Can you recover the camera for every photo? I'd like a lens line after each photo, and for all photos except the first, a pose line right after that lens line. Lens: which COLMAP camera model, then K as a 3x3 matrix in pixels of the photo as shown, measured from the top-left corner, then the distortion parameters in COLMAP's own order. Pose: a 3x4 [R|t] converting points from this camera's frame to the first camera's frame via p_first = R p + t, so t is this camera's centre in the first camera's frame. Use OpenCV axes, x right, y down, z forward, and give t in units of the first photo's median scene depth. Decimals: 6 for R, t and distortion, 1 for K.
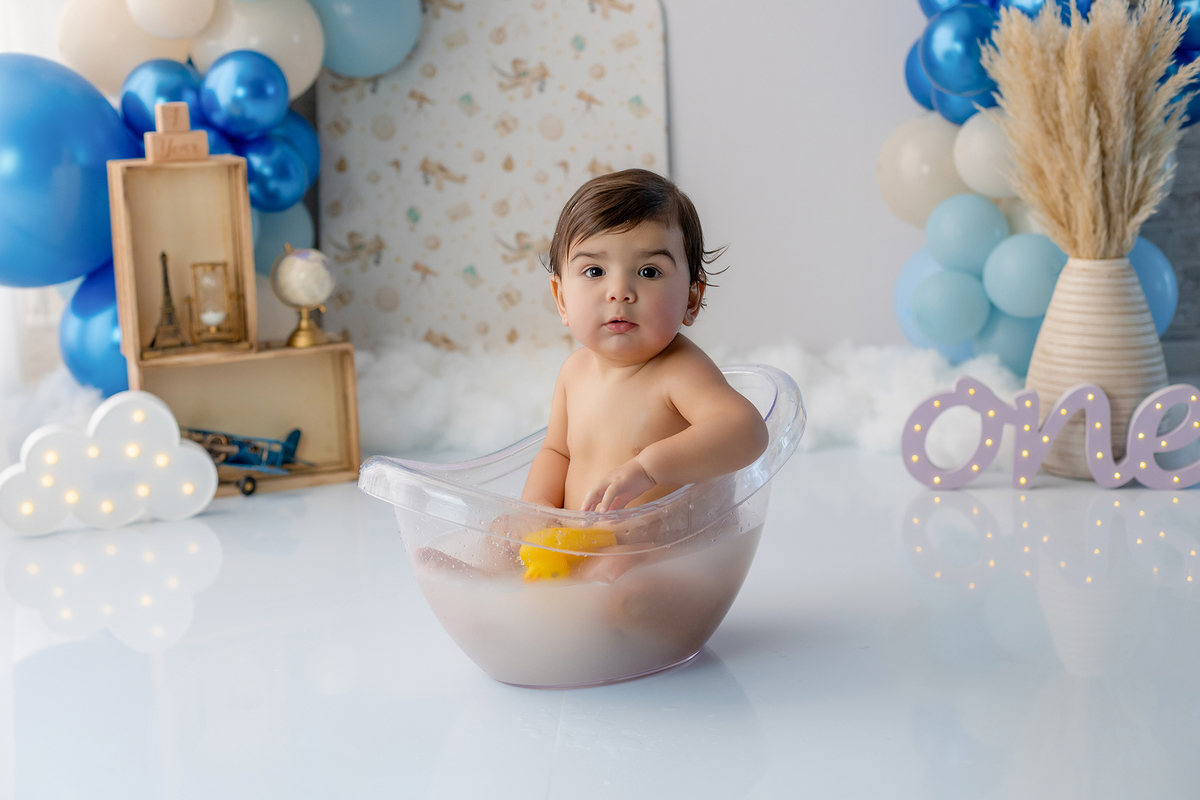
lens RADIAL K [[1740.9, 0, 595.6], [0, 1740.9, 406.3], [0, 0, 1]] dist [-0.025446, 0.000000]
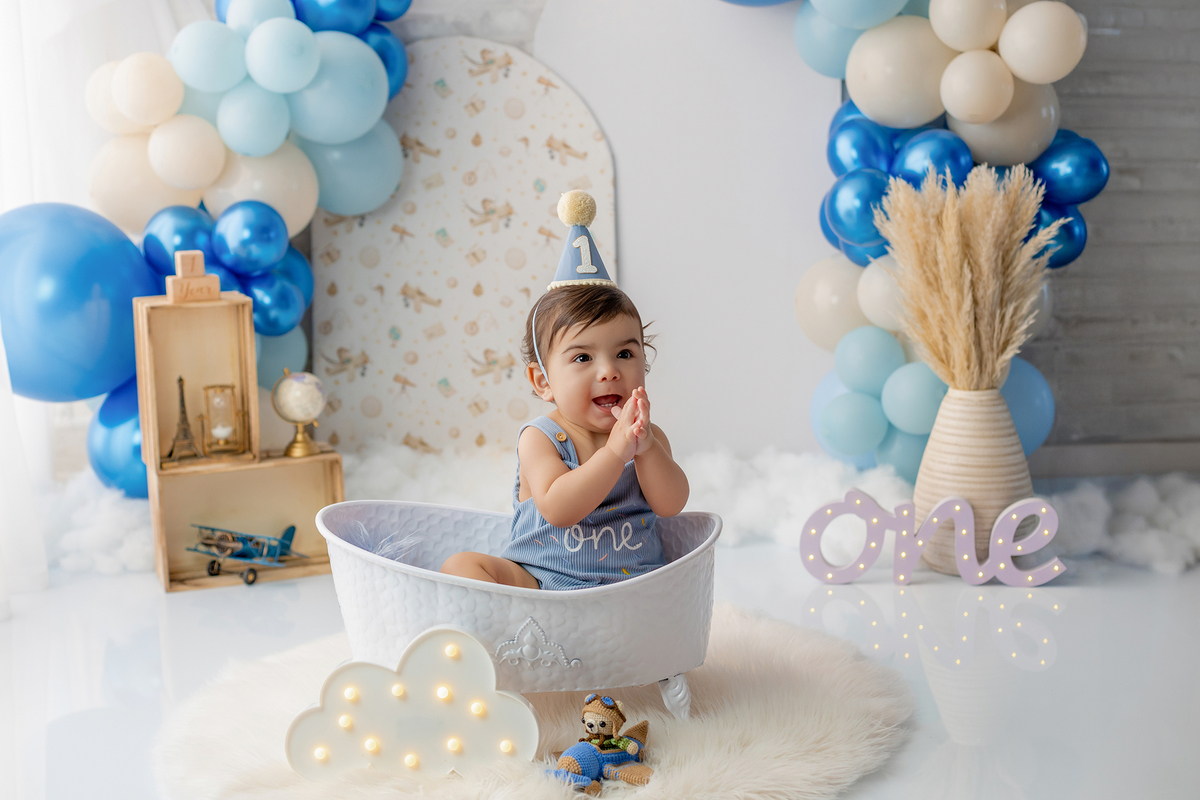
lens RADIAL K [[1740.9, 0, 593.5], [0, 1740.9, 398.3], [0, 0, 1]] dist [-0.025446, 0.000000]
pose [[0.999965, 0.005250, 0.006538, 0.021559], [-0.005059, 0.999571, -0.028858, -0.039797], [-0.006686, 0.028824, 0.999562, -0.166345]]
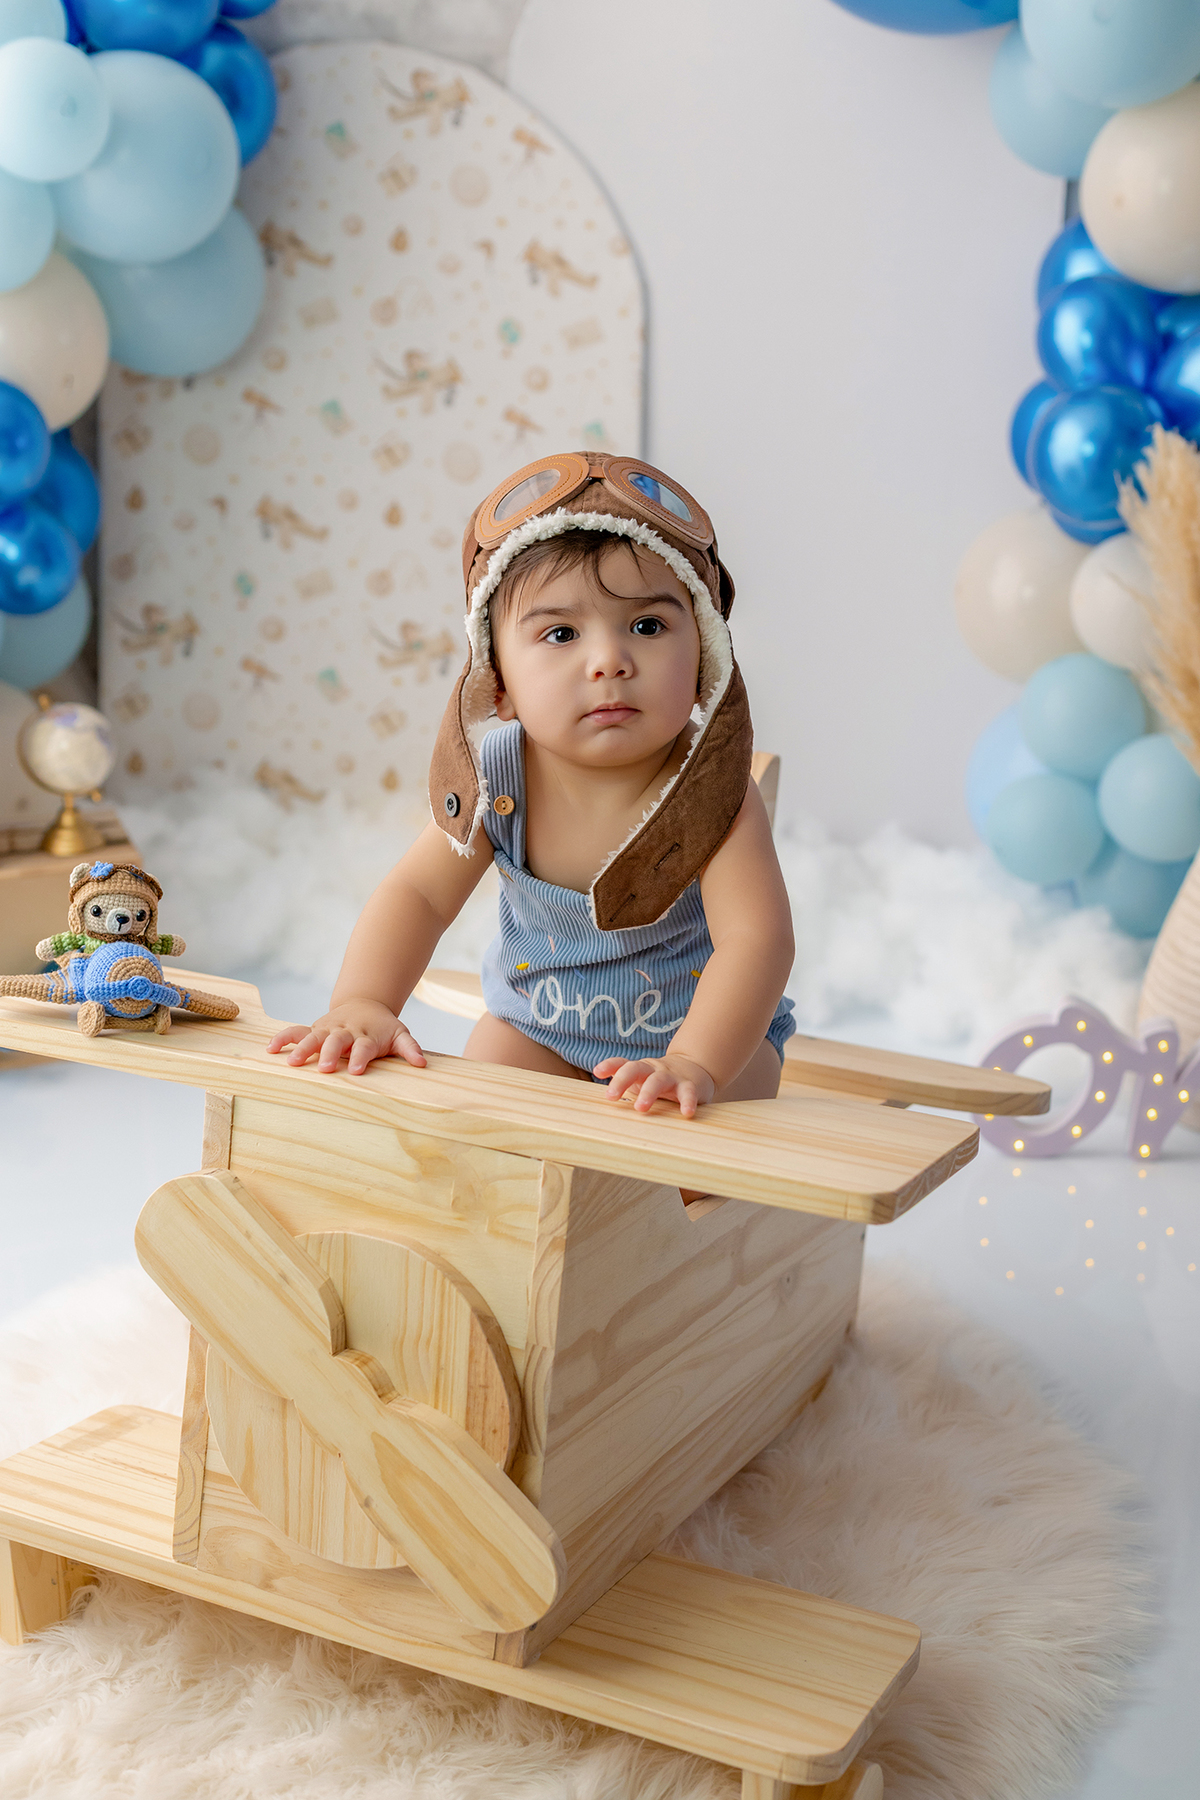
lens RADIAL K [[2611.3, 0, 613.7], [0, 2611.3, 897.9], [0, 0, 1]] dist [-0.025446, 0.000000]
pose [[0.998407, 0.046872, 0.031417, 0.009043], [-0.051788, 0.982237, 0.180357, -0.203218], [-0.022406, -0.181697, 0.983099, 0.019142]]
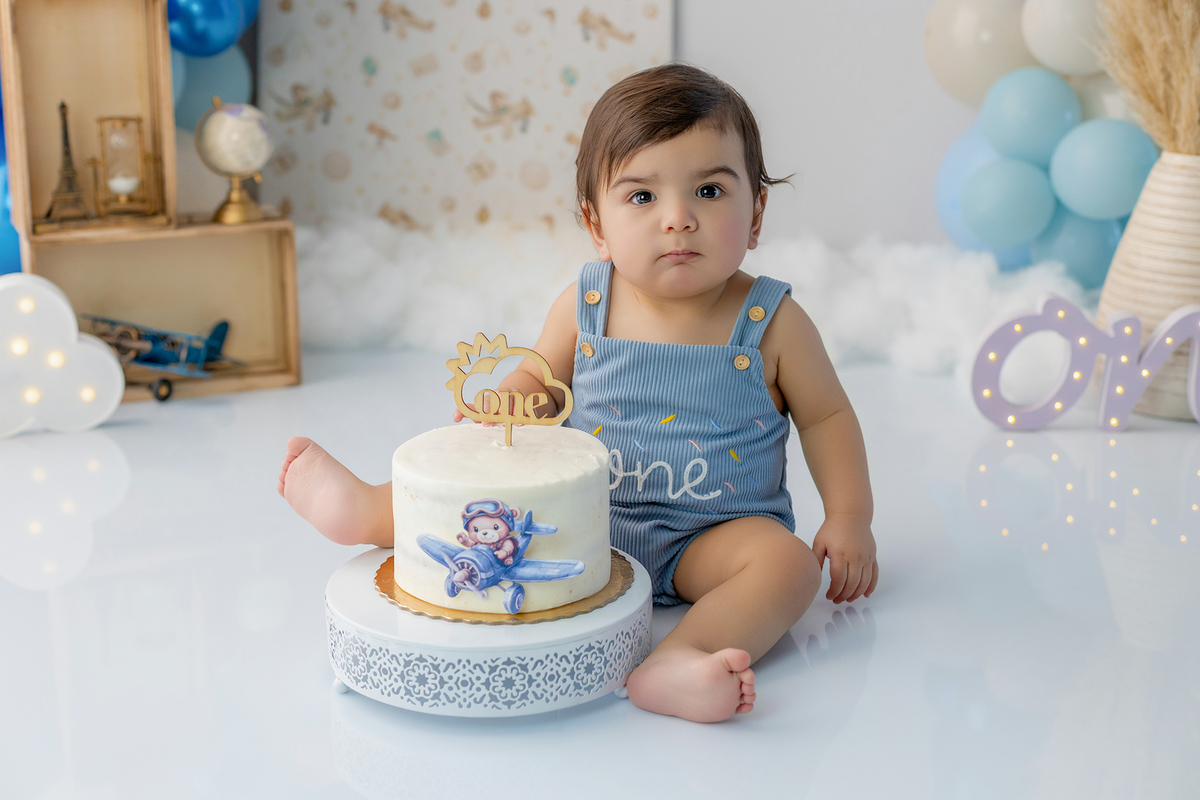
lens RADIAL K [[1740.9, 0, 595.6], [0, 1740.9, 401.5], [0, 0, 1]] dist [-0.025446, 0.000000]
pose [[0.998922, 0.032877, 0.032783, -0.019875], [-0.035366, 0.996288, 0.078478, -0.020380], [-0.030081, -0.079553, 0.996377, 0.161274]]
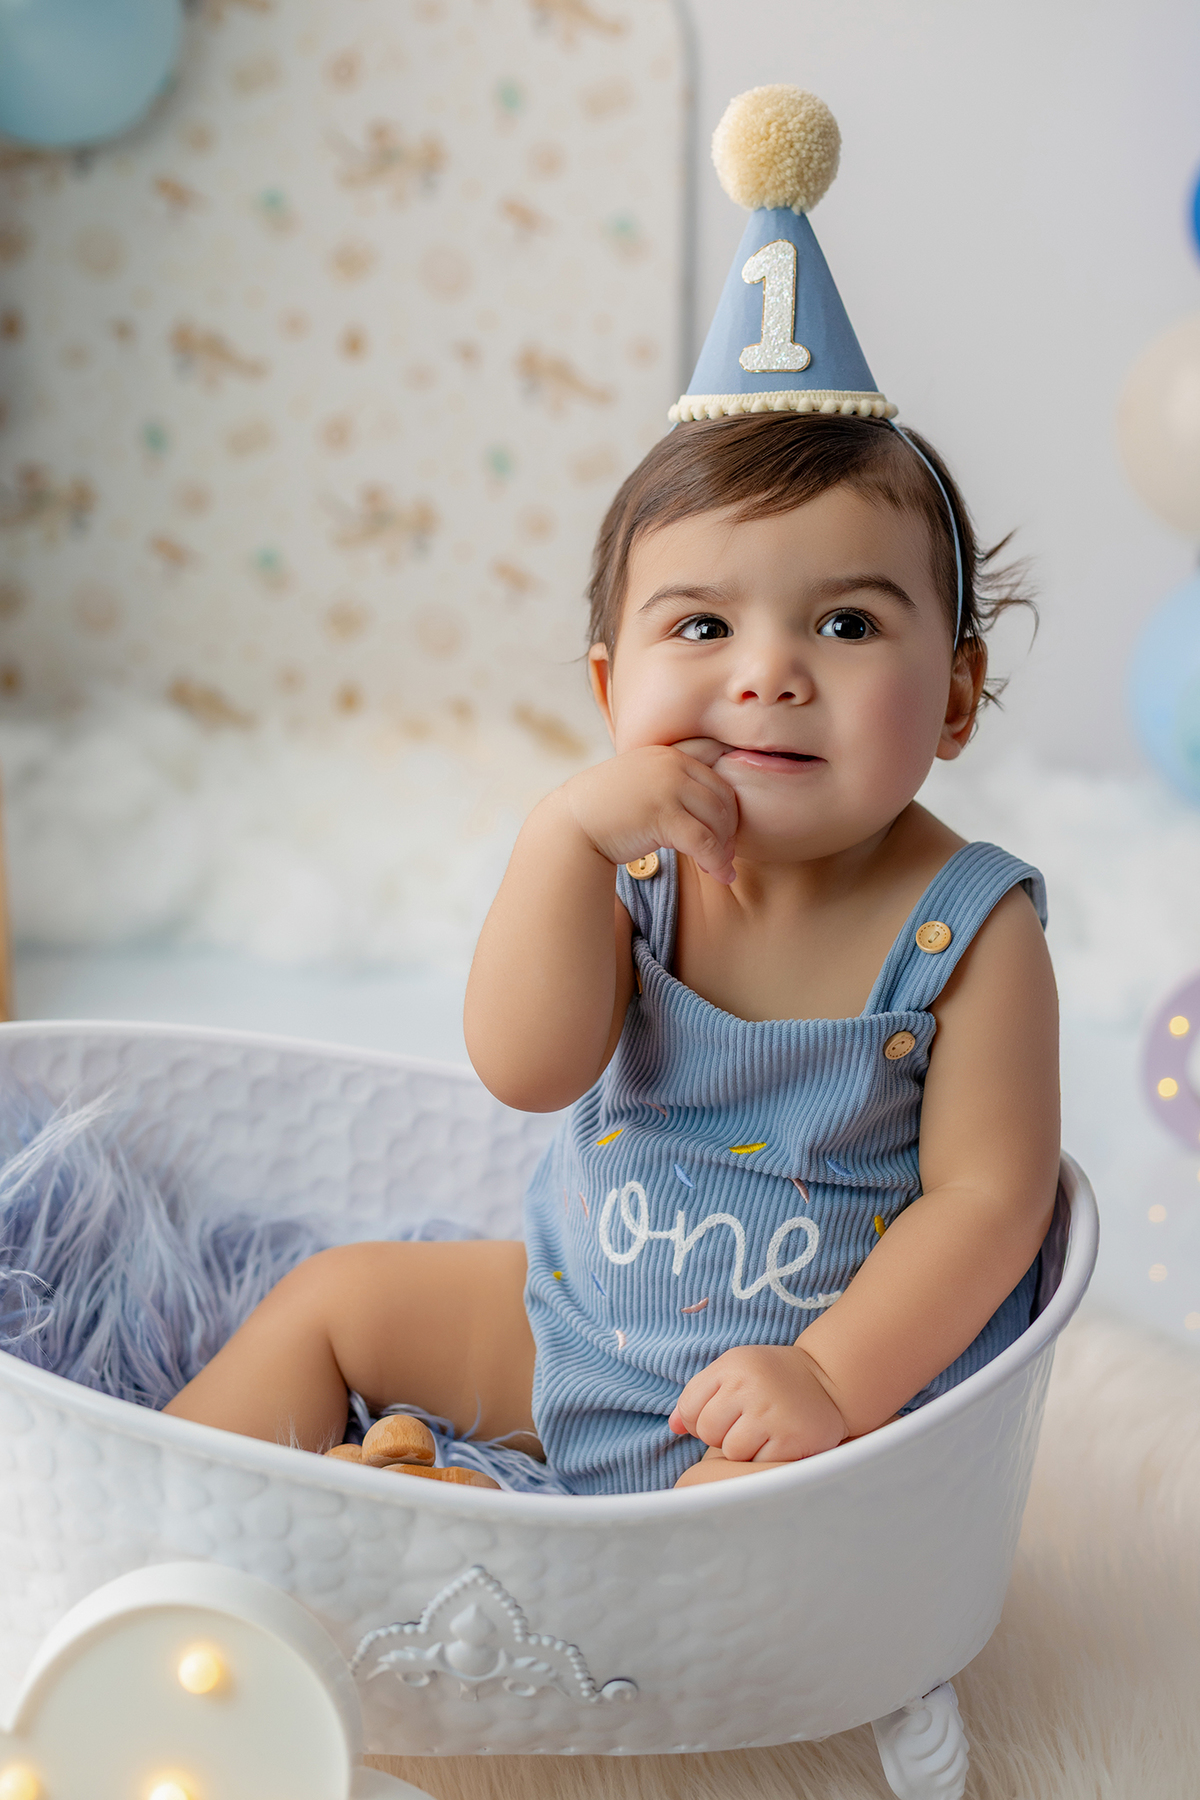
lens RADIAL K [[2611.3, 0, 588.1], [0, 2611.3, 904.4], [0, 0, 1]] dist [-0.025446, 0.000000]
pose [[0.998320, 0.047088, 0.033769, -0.002142], [-0.051219, 0.989620, 0.134269, -0.096934], [-0.027096, -0.135773, 0.990369, 0.289450]]
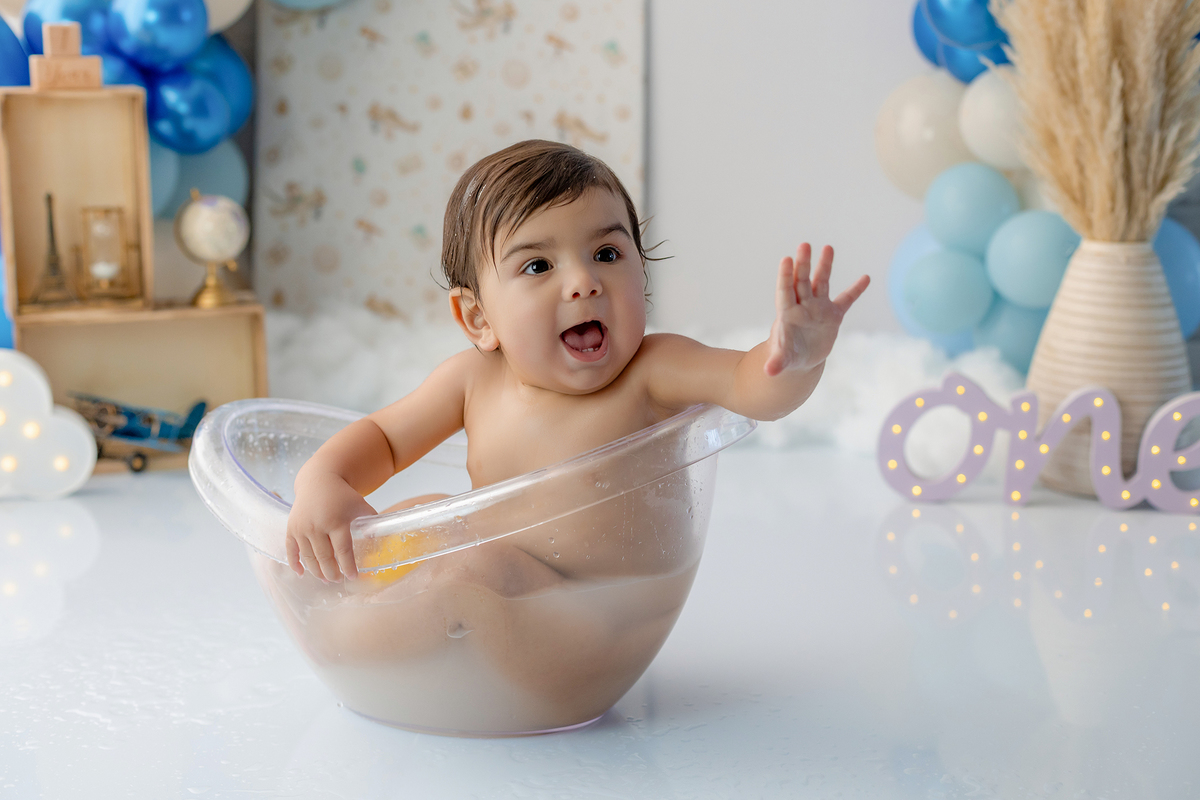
lens RADIAL K [[1740.9, 0, 603.5], [0, 1740.9, 401.8], [0, 0, 1]] dist [-0.025446, 0.000000]
pose [[0.998849, 0.041388, -0.024258, 0.054757], [-0.041085, 0.999073, 0.012837, -0.005814], [0.024767, -0.011826, 0.999623, 0.120740]]
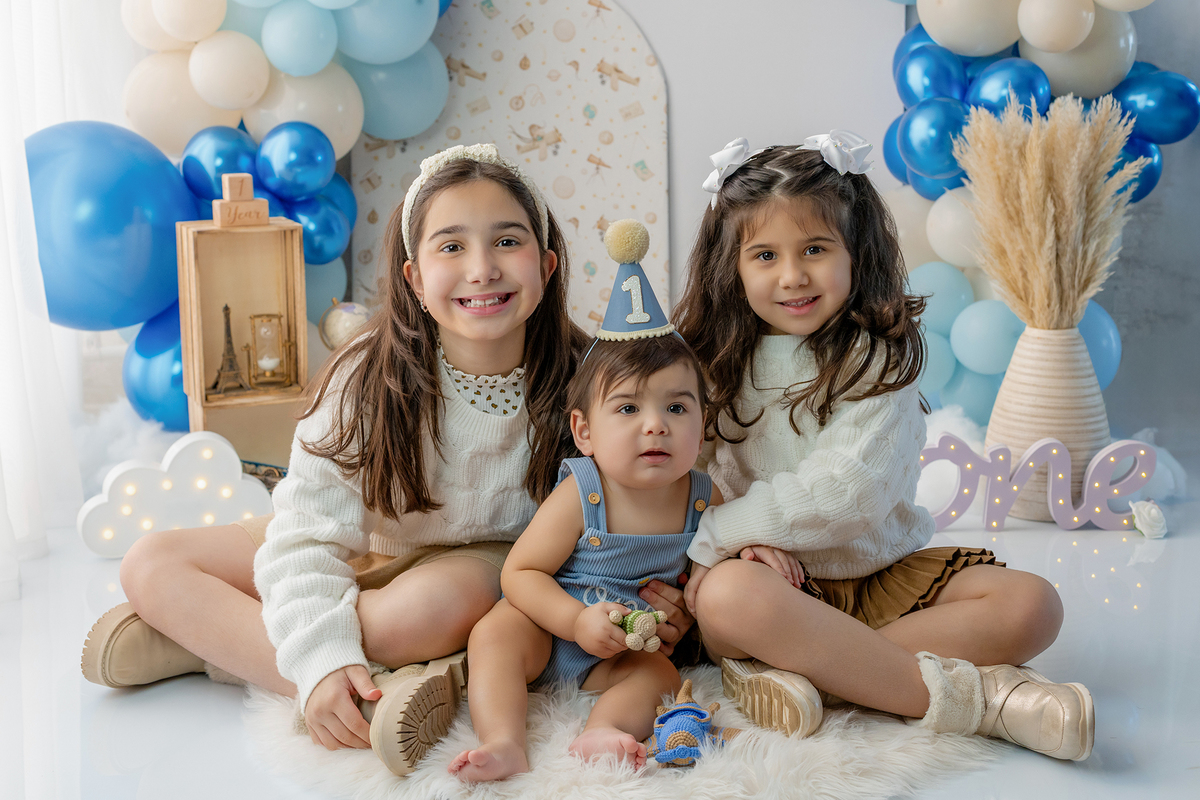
lens RADIAL K [[1740.9, 0, 588.5], [0, 1740.9, 405.5], [0, 0, 1]] dist [-0.025446, 0.000000]
pose [[0.999623, 0.016482, 0.021944, -0.036065], [-0.016724, 0.999800, 0.010930, -0.038179], [-0.021760, -0.011293, 0.999699, -0.125153]]
